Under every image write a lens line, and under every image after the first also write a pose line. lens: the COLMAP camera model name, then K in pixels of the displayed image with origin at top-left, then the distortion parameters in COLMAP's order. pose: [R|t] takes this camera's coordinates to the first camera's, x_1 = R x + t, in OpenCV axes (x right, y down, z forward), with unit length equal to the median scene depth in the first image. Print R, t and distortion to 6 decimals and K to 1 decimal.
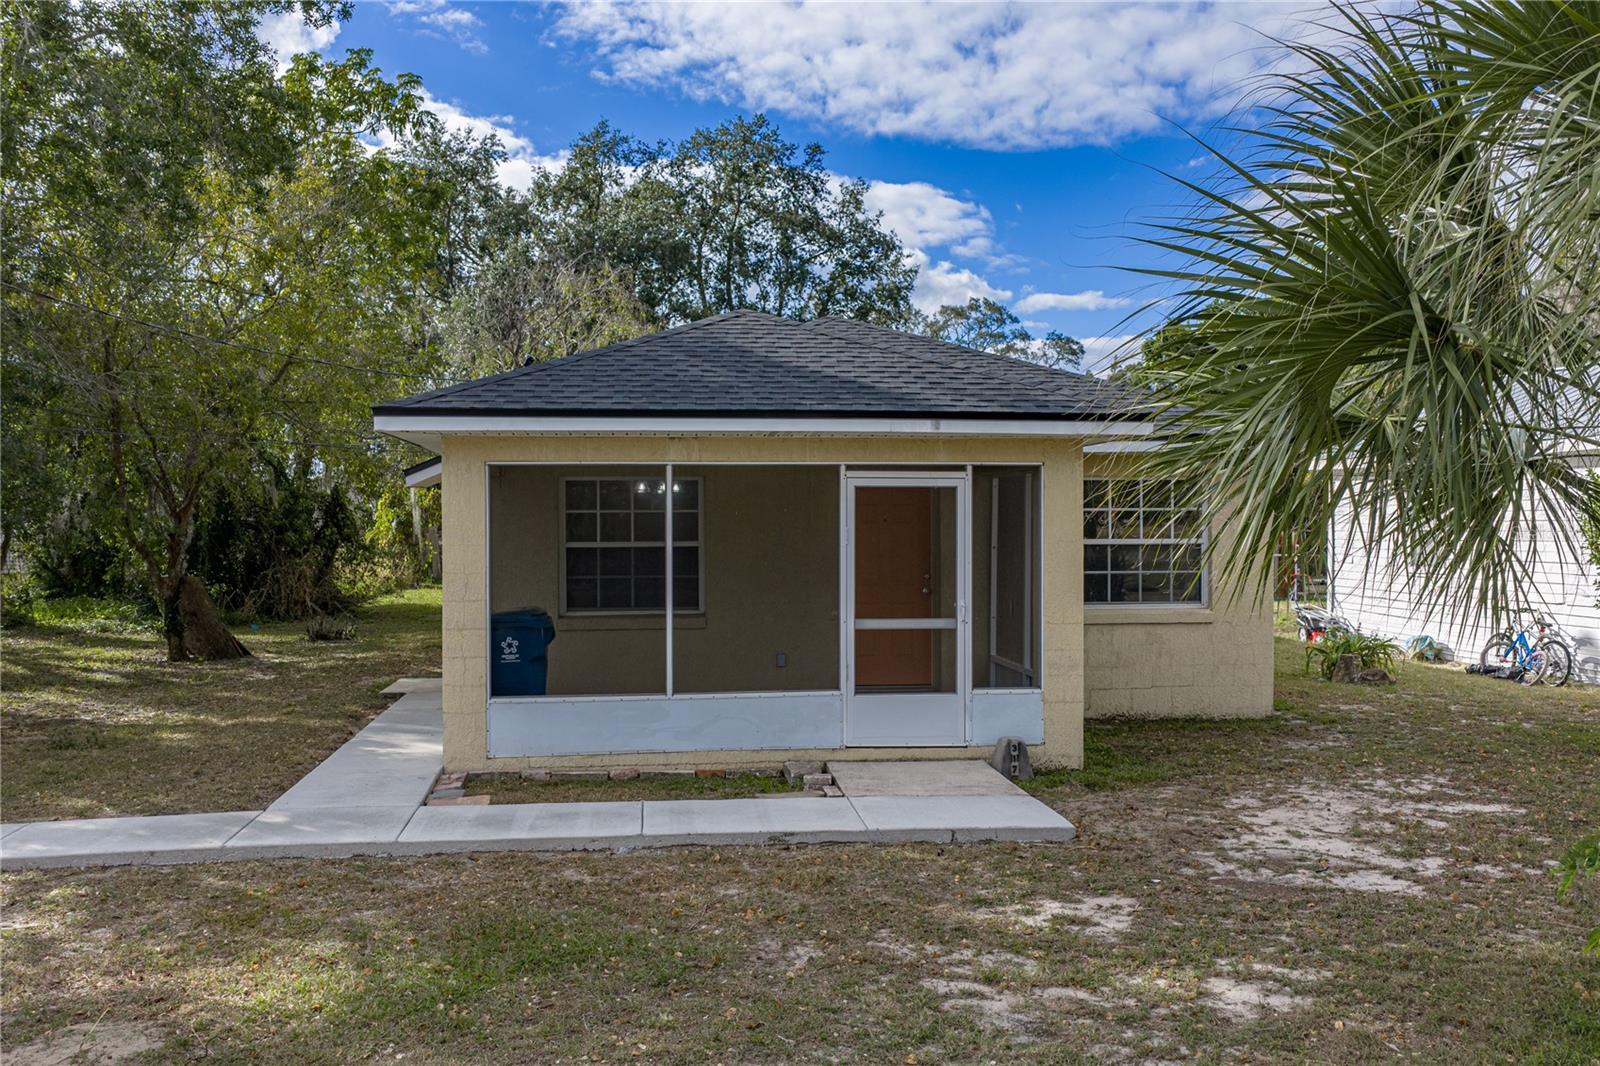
lens RADIAL K [[1342.3, 0, 800.0], [0, 1342.3, 533.0], [0, 0, 1]] dist [0.003489, -0.003981]
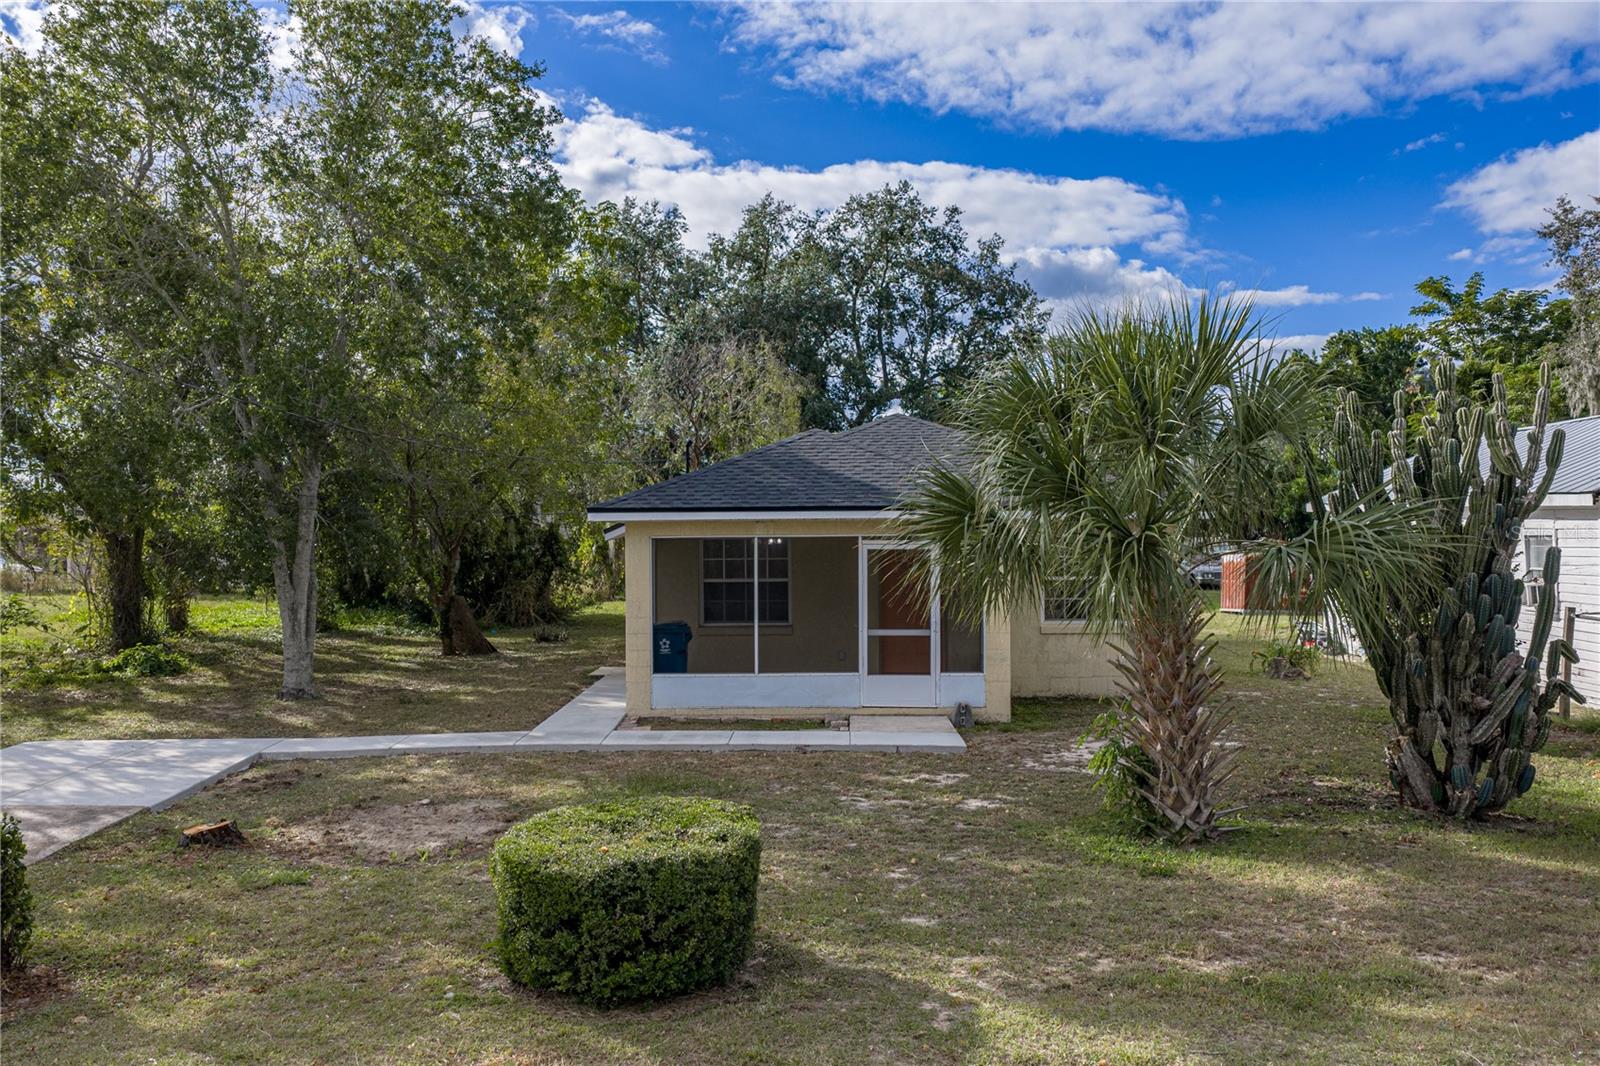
lens RADIAL K [[1342.3, 0, 800.0], [0, 1342.3, 533.0], [0, 0, 1]] dist [0.003489, -0.003981]
pose [[0.990283, -0.003243, -0.139031, 0.062439], [0.002425, 0.999979, -0.006048, -0.014929], [0.139048, 0.005652, 0.990269, -0.216275]]
